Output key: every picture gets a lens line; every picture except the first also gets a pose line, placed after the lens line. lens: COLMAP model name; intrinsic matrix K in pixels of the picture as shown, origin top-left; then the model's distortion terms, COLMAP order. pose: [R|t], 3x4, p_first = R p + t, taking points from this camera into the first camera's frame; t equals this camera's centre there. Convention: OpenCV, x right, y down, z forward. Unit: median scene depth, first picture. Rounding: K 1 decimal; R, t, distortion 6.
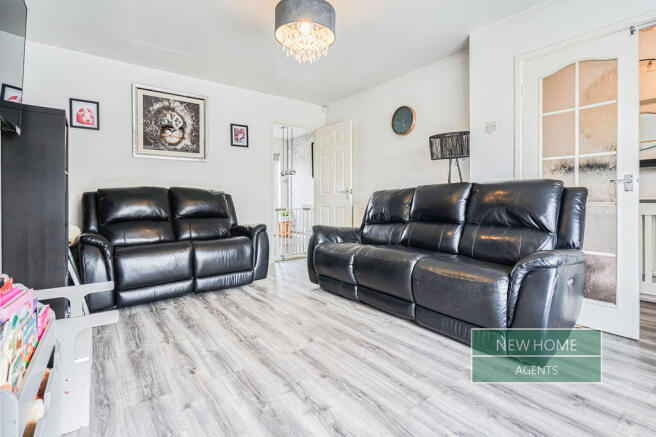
lens RADIAL K [[313.2, 0, 331.8], [0, 313.2, 201.9], [0, 0, 1]] dist [0.012344, 0.000510]
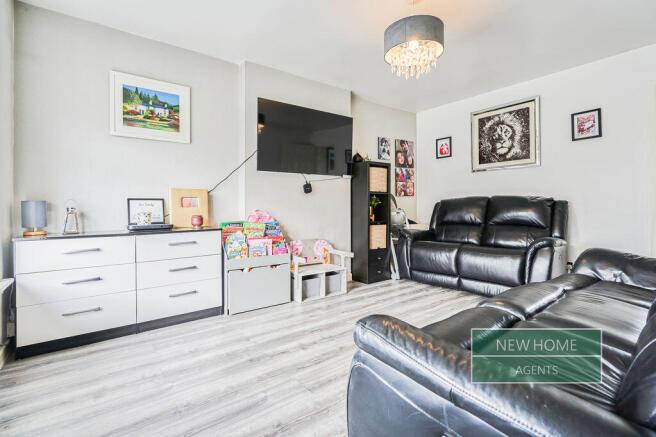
lens RADIAL K [[313.2, 0, 333.9], [0, 313.2, 206.5], [0, 0, 1]] dist [0.012344, 0.000510]
pose [[0.020932, -0.004500, -0.999771, 0.542079], [-0.008205, 0.999955, -0.004673, -0.000802], [0.999747, 0.008301, 0.020894, 0.413876]]
